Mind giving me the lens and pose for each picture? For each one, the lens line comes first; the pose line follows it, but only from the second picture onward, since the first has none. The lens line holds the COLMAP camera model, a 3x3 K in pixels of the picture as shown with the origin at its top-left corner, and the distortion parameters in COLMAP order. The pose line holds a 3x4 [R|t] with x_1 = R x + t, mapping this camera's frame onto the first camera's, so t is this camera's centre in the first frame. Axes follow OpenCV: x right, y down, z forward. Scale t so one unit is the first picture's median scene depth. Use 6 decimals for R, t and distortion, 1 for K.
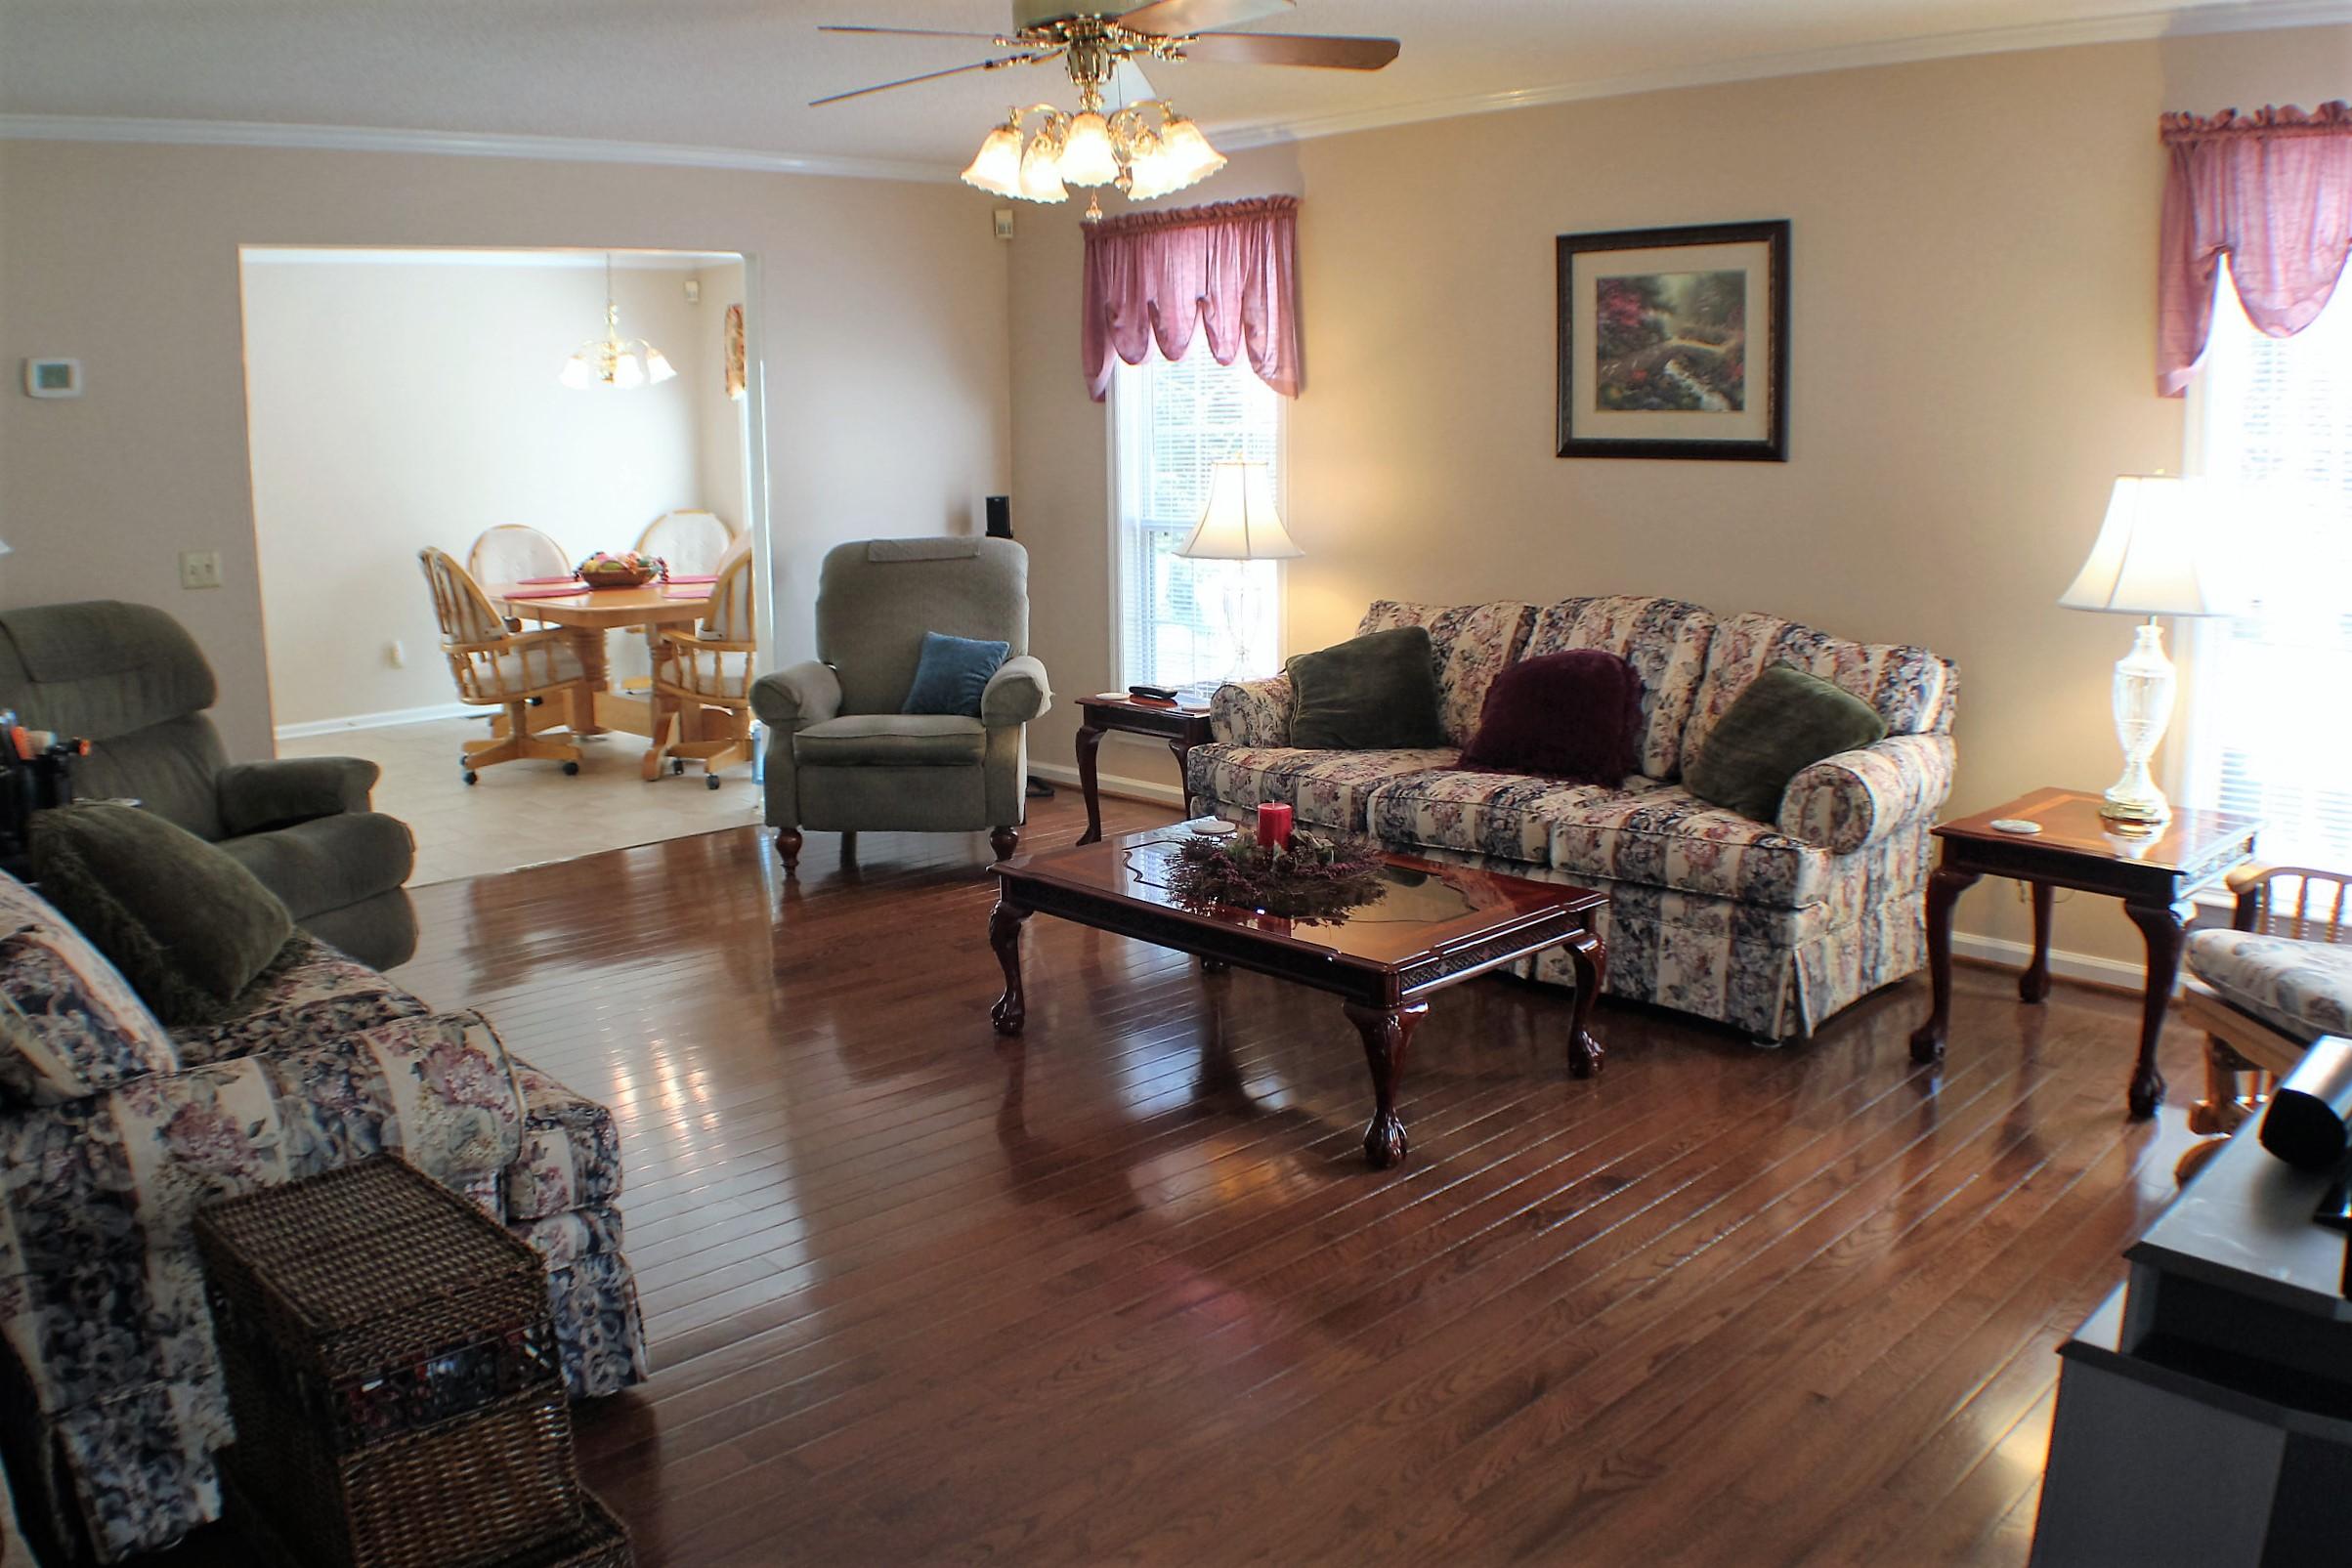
lens RADIAL K [[1858.9, 0, 1176.0], [0, 1858.9, 784.0], [0, 0, 1]] dist [-0.202175, 0.070548]
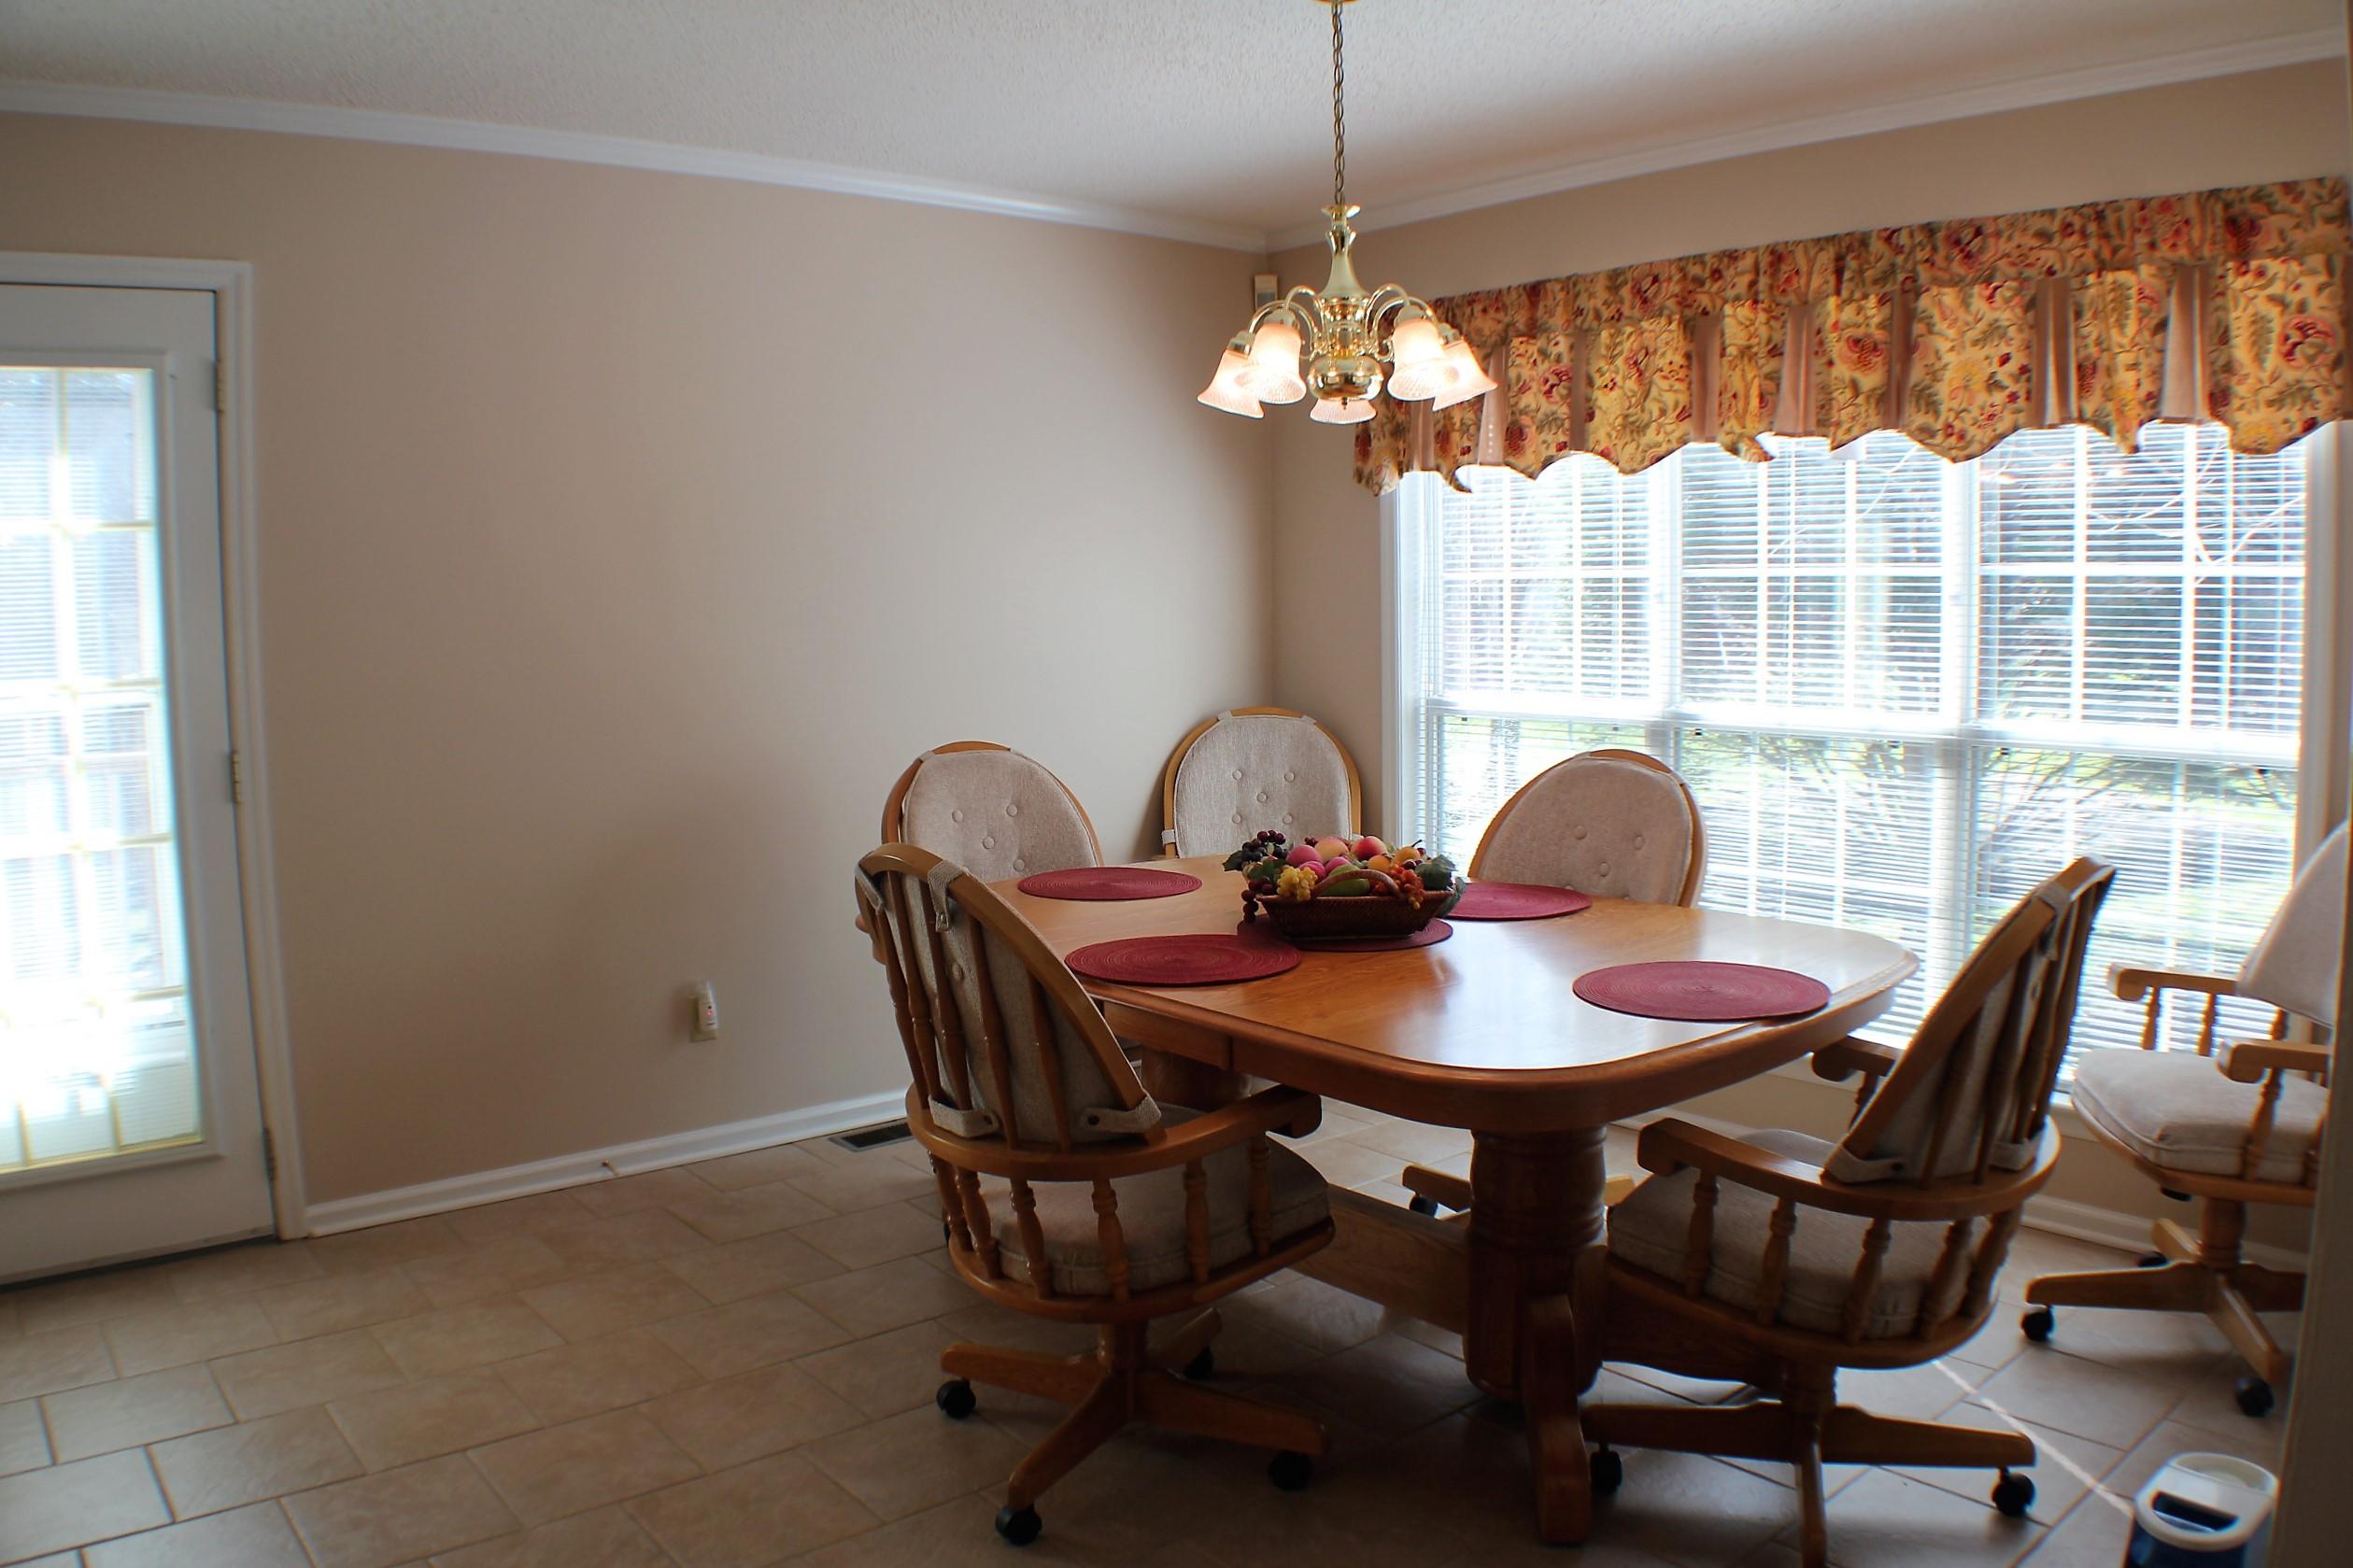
lens RADIAL K [[1741.5, 0, 1168.1], [0, 1741.5, 797.8], [0, 0, 1]] dist [-0.200484, 0.061102]
pose [[0.996440, 0.006399, -0.084059, -0.154388], [-0.013065, 0.996789, -0.078994, -0.052560], [0.083283, 0.079811, 0.993325, 0.312954]]
